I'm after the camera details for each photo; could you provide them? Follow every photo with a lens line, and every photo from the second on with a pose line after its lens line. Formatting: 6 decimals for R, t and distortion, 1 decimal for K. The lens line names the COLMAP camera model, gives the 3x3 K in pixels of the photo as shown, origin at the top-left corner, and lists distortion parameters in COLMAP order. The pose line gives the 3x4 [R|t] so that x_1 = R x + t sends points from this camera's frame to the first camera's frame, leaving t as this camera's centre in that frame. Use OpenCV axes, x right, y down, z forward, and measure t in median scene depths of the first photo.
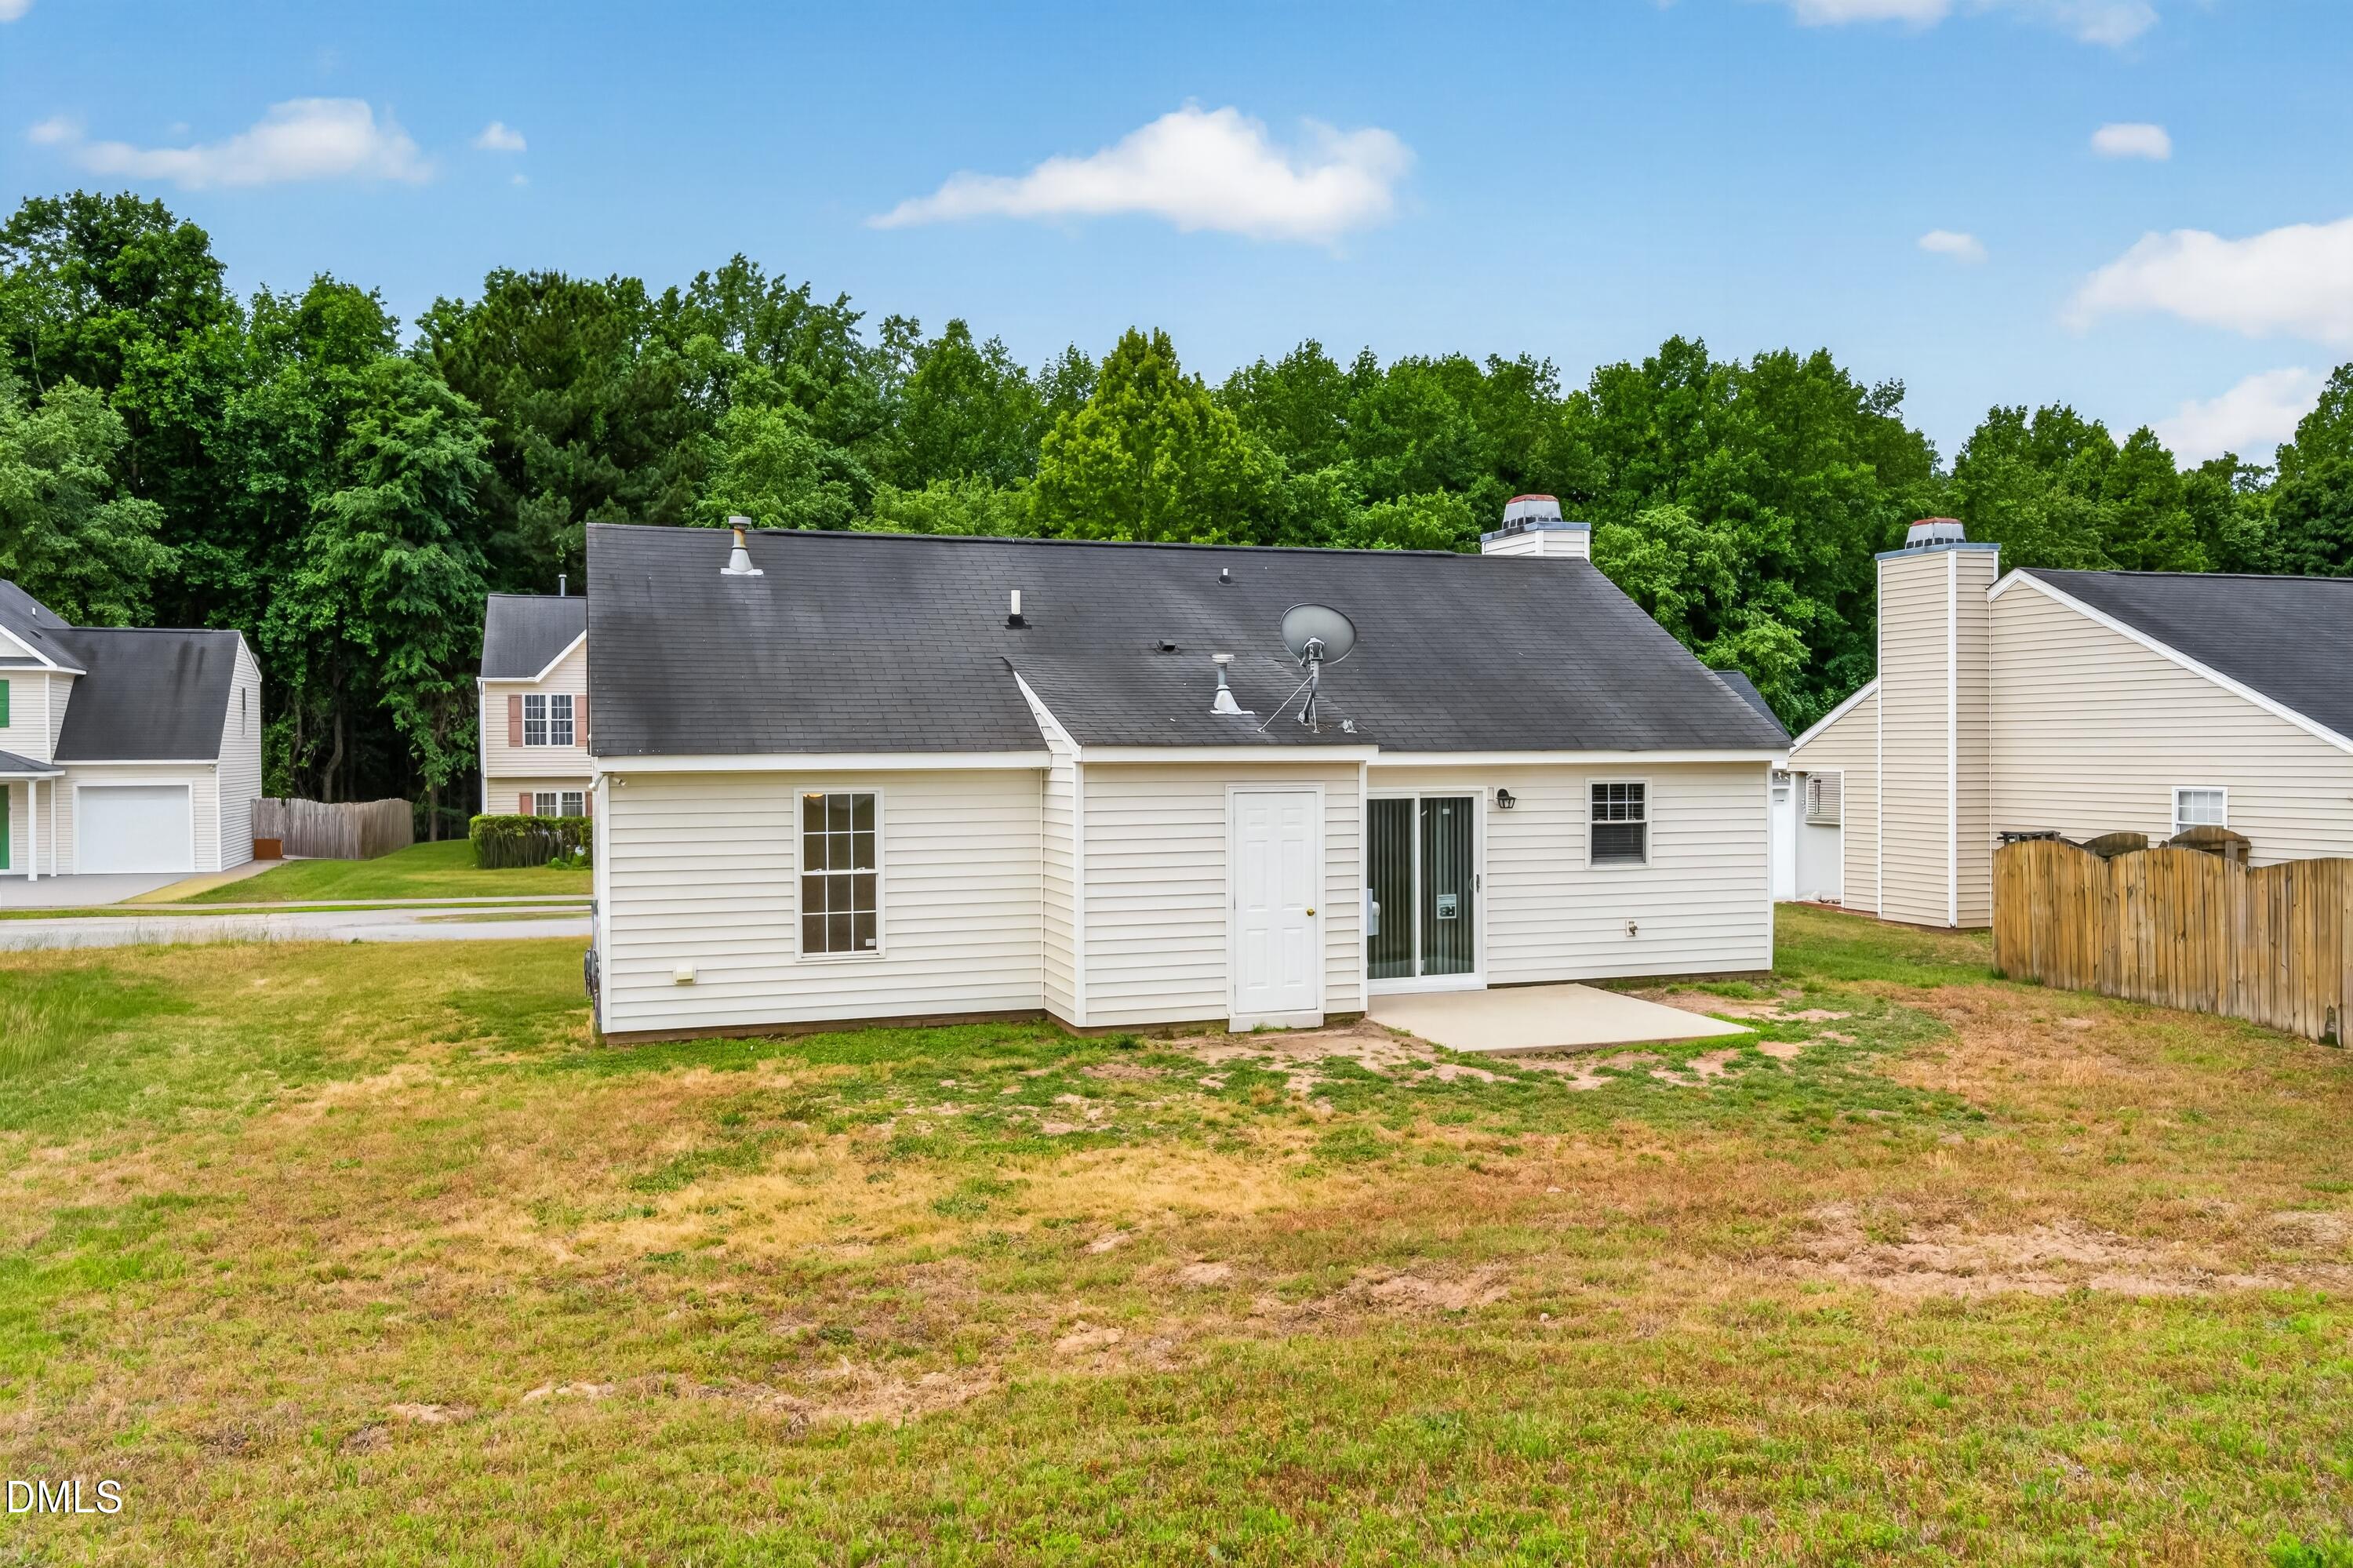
lens RADIAL K [[1727.0, 0, 1152.6], [0, 1727.0, 776.2], [0, 0, 1]] dist [0.016811, 0.004866]
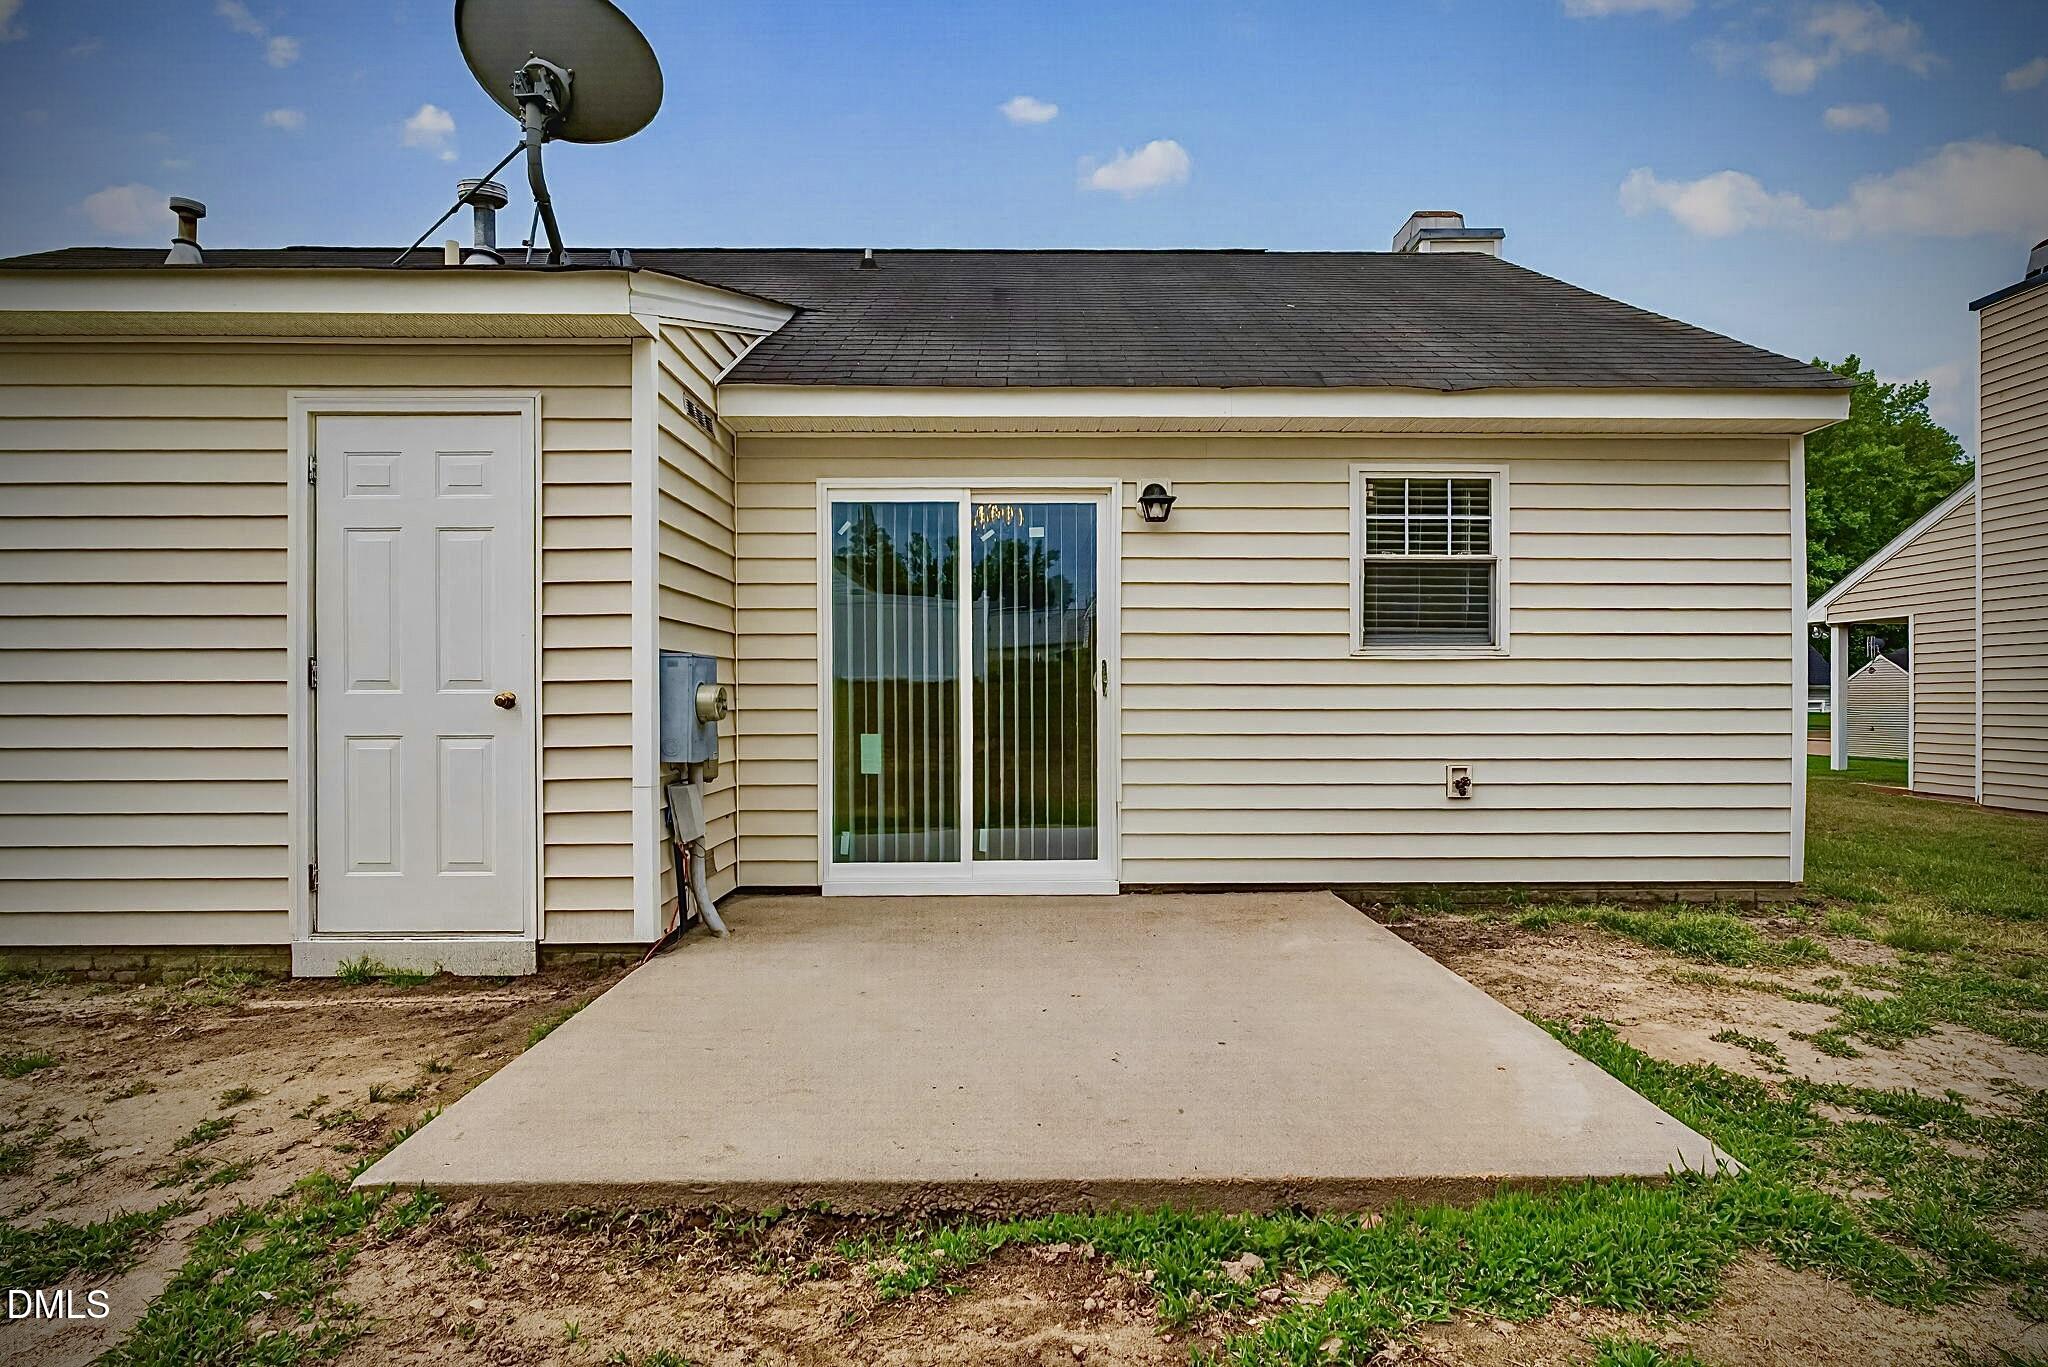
lens RADIAL K [[1032.3, 0, 1031.6], [0, 1032.3, 702.1], [0, 0, 1]] dist [-0.004985, -0.000861]
pose [[0.955108, 0.004650, -0.296223, 0.247971], [-0.008612, 0.999890, -0.012073, 0.070241], [0.296134, 0.014082, 0.955043, 0.692121]]
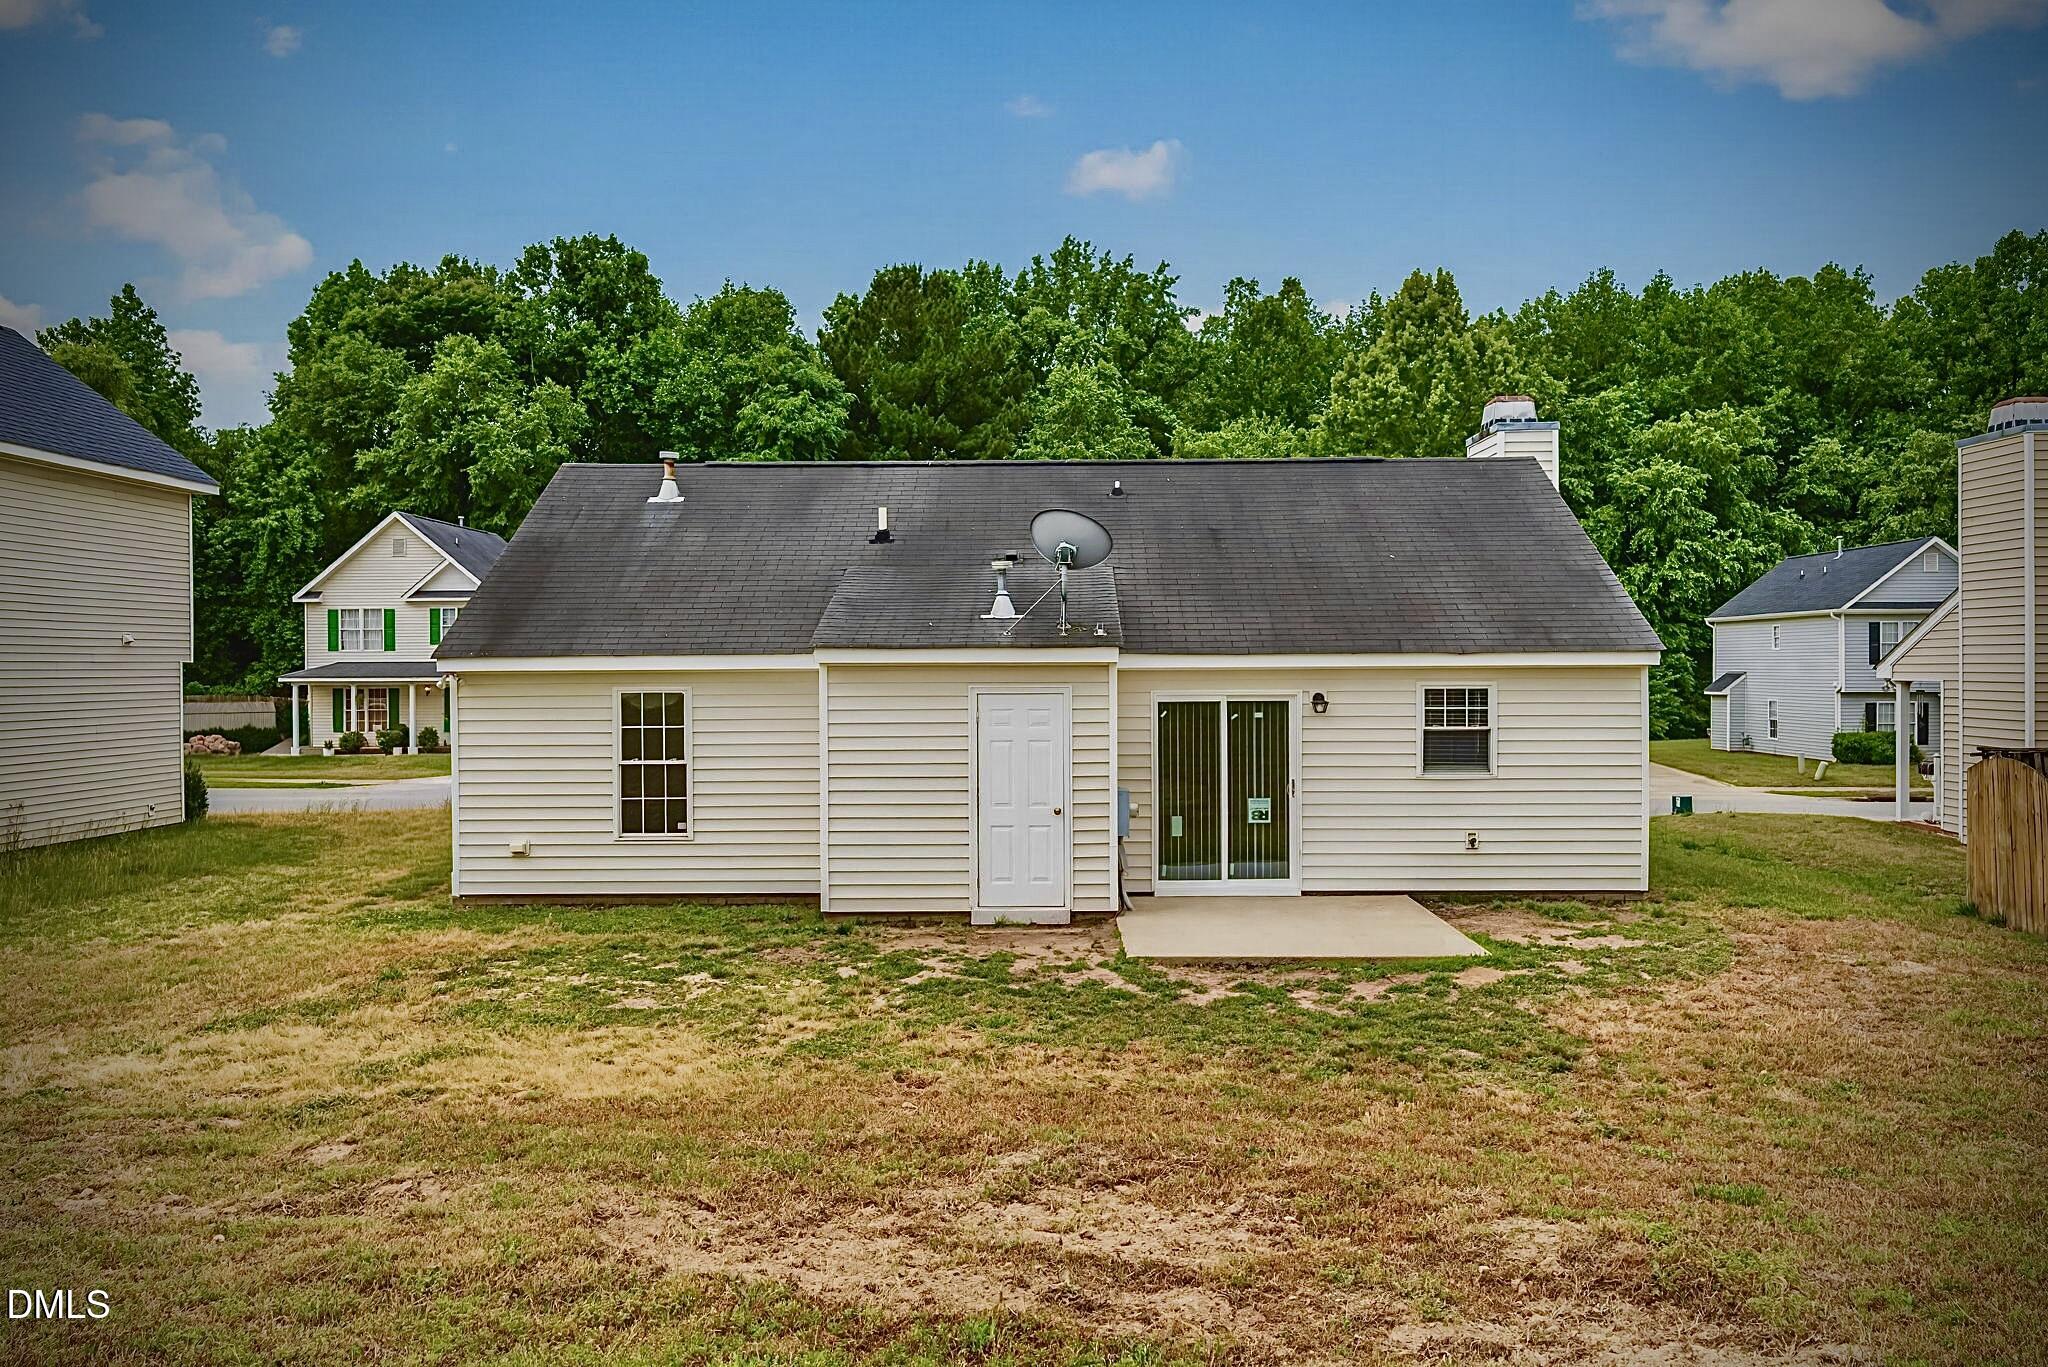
lens RADIAL K [[1528.7, 0, 1024.0], [0, 1528.7, 683.5], [0, 0, 1]] dist [0.006876, 0.002677]
pose [[0.945920, 0.003987, -0.324377, 0.316068], [-0.005326, 0.999981, -0.003239, 0.005585], [0.324358, 0.004792, 0.945922, 0.121033]]
